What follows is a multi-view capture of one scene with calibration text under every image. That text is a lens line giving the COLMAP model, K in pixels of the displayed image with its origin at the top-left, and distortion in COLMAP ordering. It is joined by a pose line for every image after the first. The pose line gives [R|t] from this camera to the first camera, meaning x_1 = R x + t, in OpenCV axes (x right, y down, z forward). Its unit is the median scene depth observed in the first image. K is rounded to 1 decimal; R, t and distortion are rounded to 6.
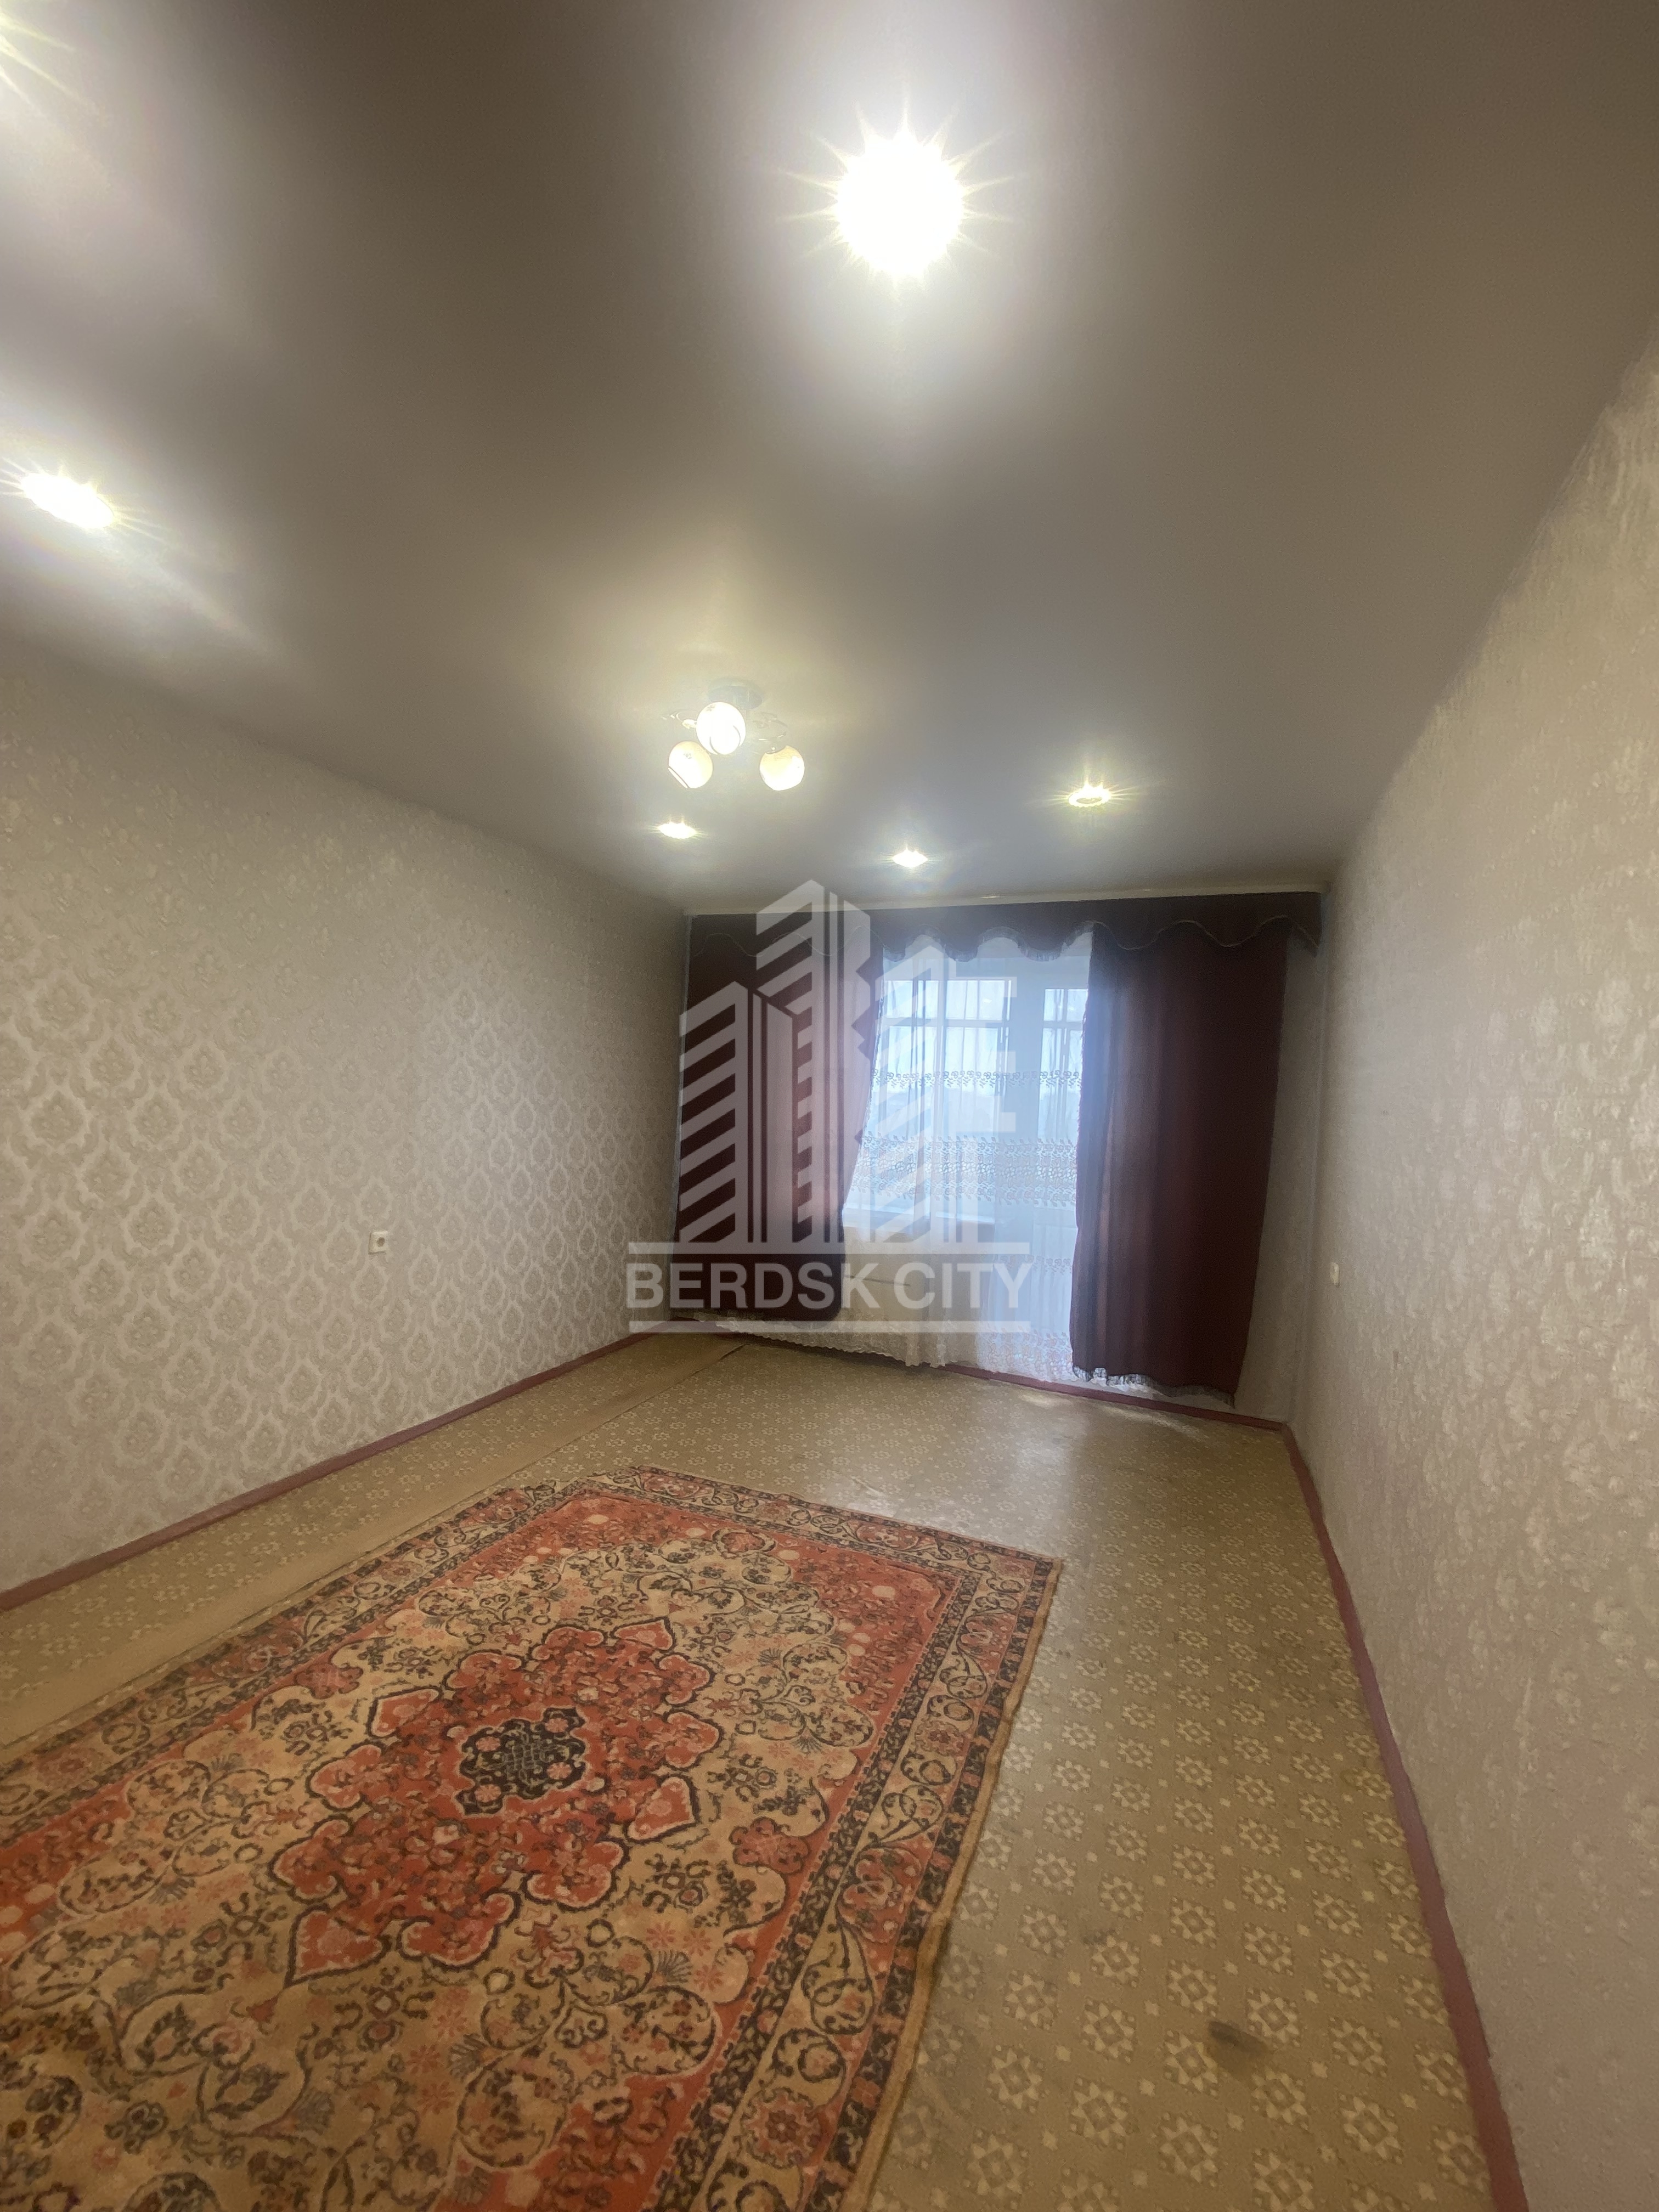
lens RADIAL K [[893.9, 0, 826.9], [0, 893.9, 1100.4], [0, 0, 1]] dist [0.002888, -0.014321]
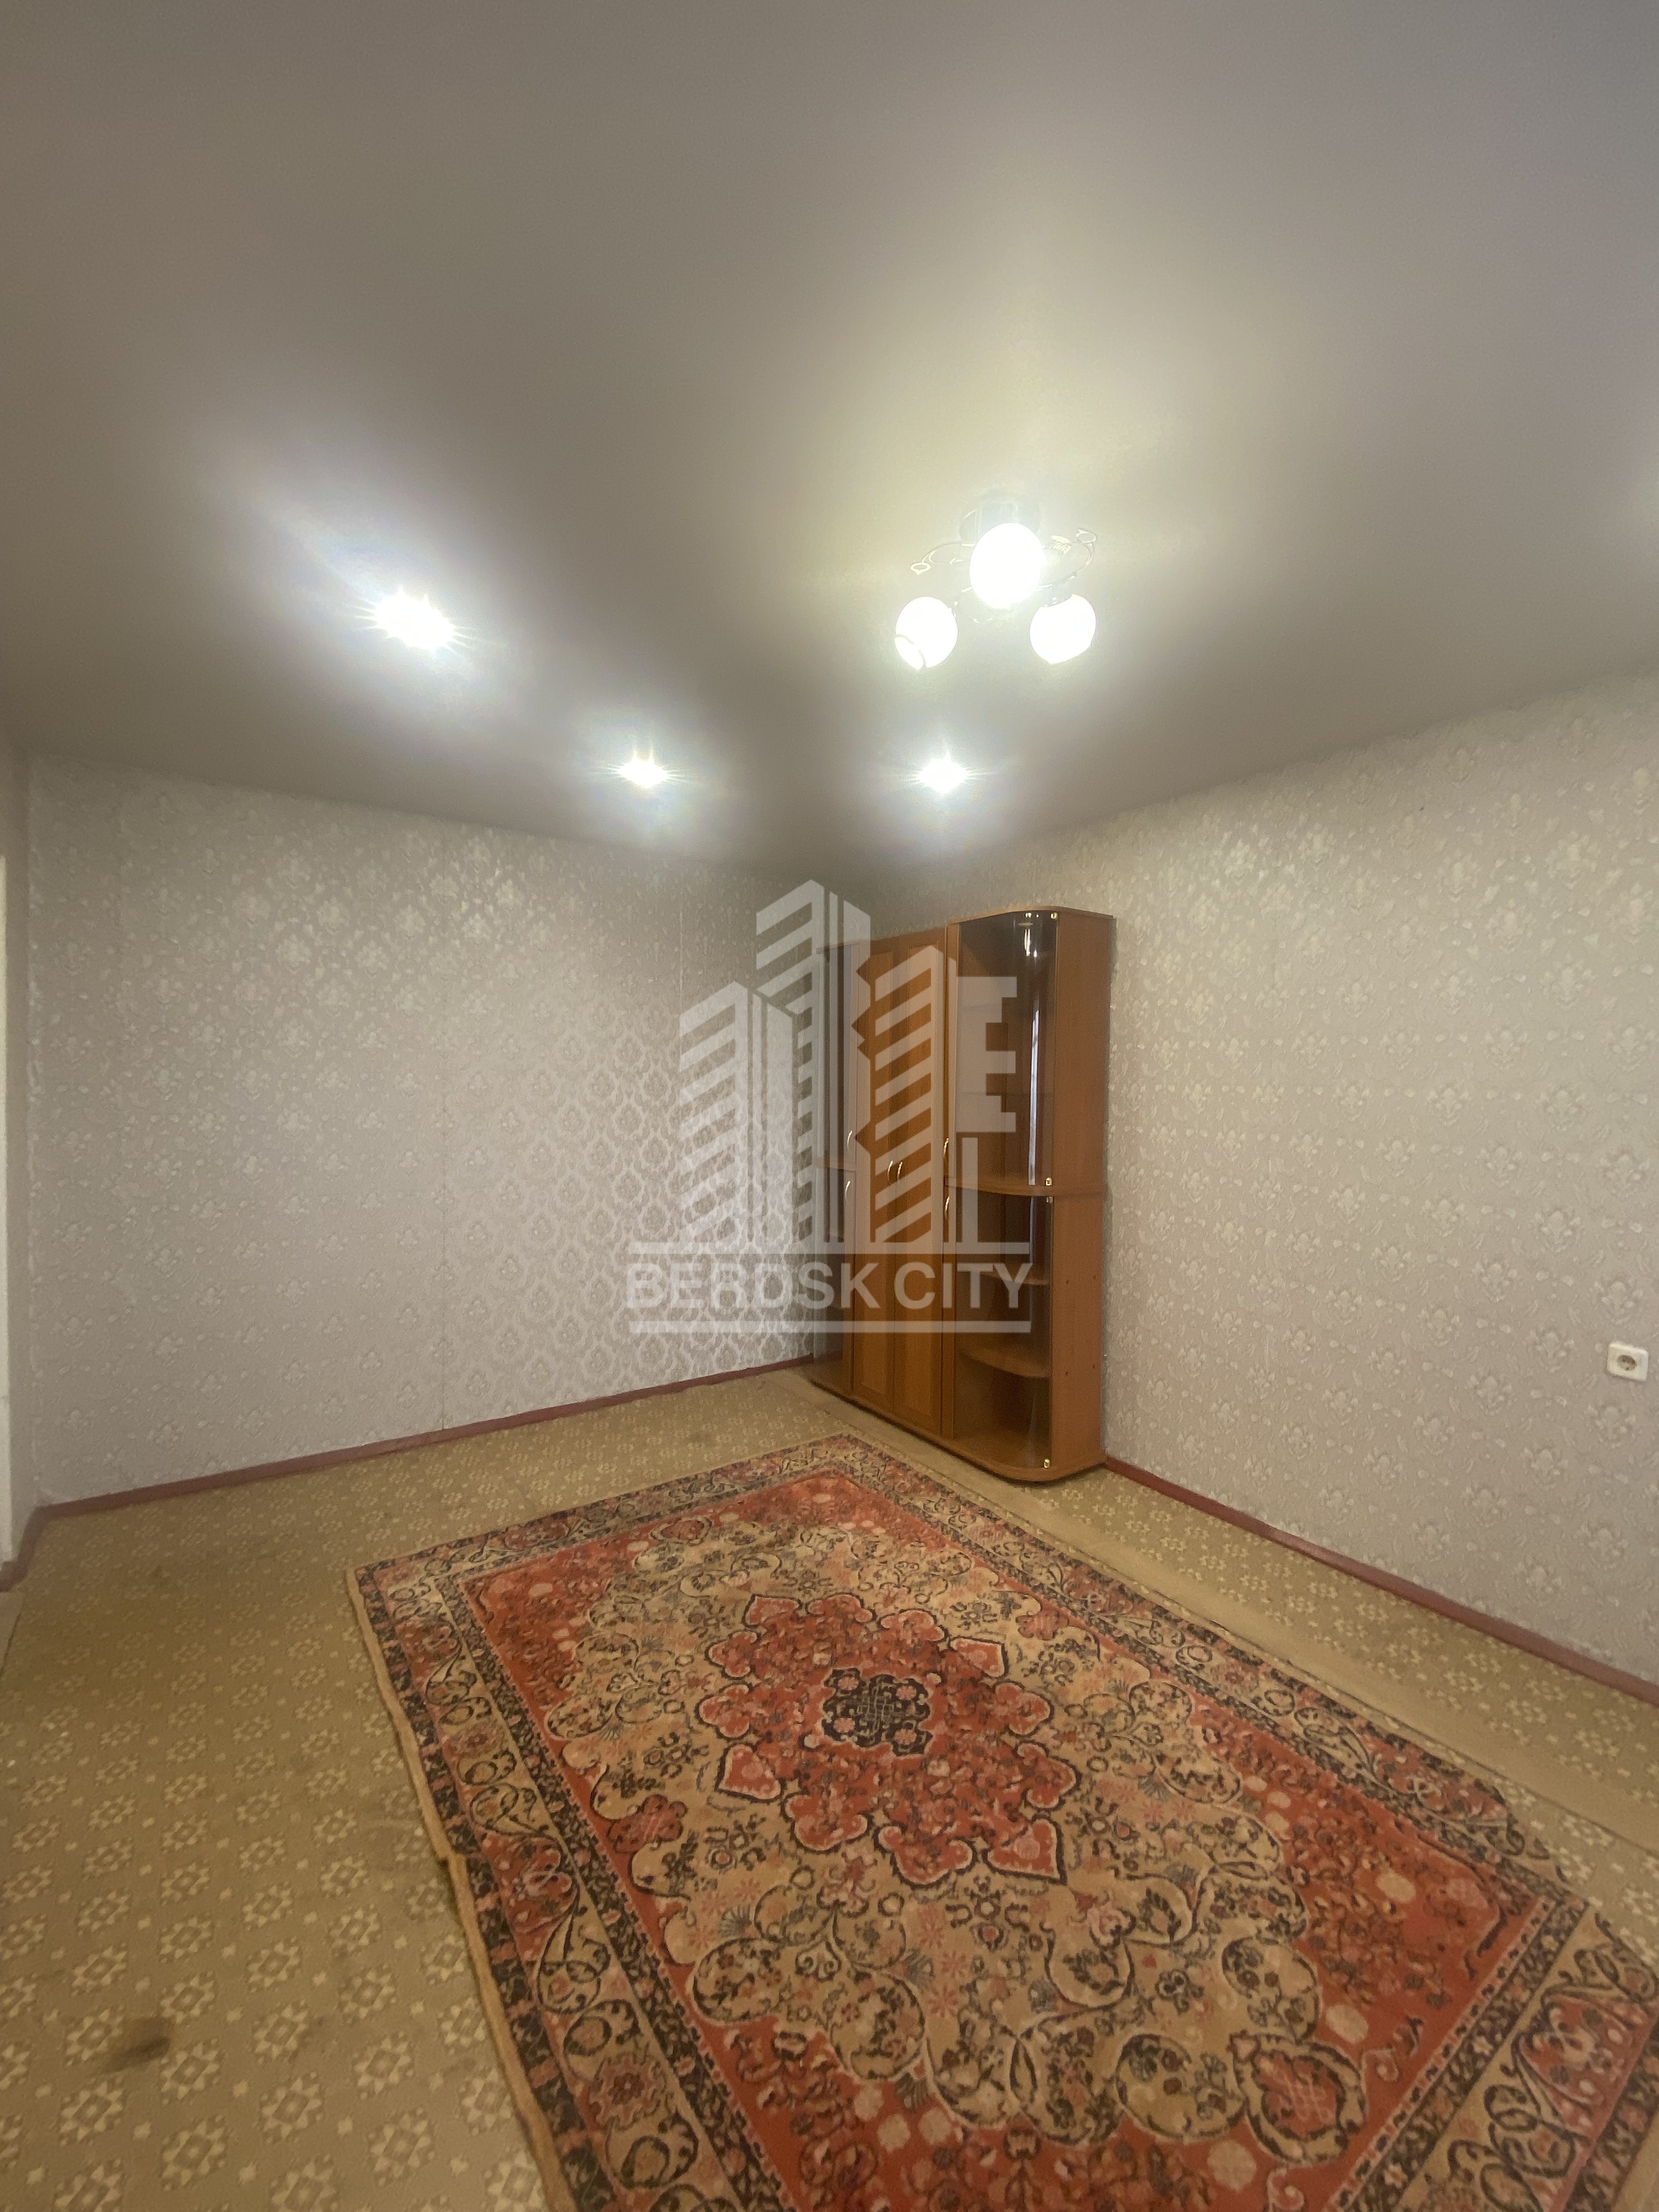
lens RADIAL K [[893.9, 0, 826.9], [0, 893.9, 1100.4], [0, 0, 1]] dist [0.002888, -0.014321]
pose [[-0.550617, -0.035095, -0.834020, 0.649018], [-0.048594, 0.998769, -0.009945, 0.008012], [0.833342, 0.035053, -0.551645, 1.572817]]
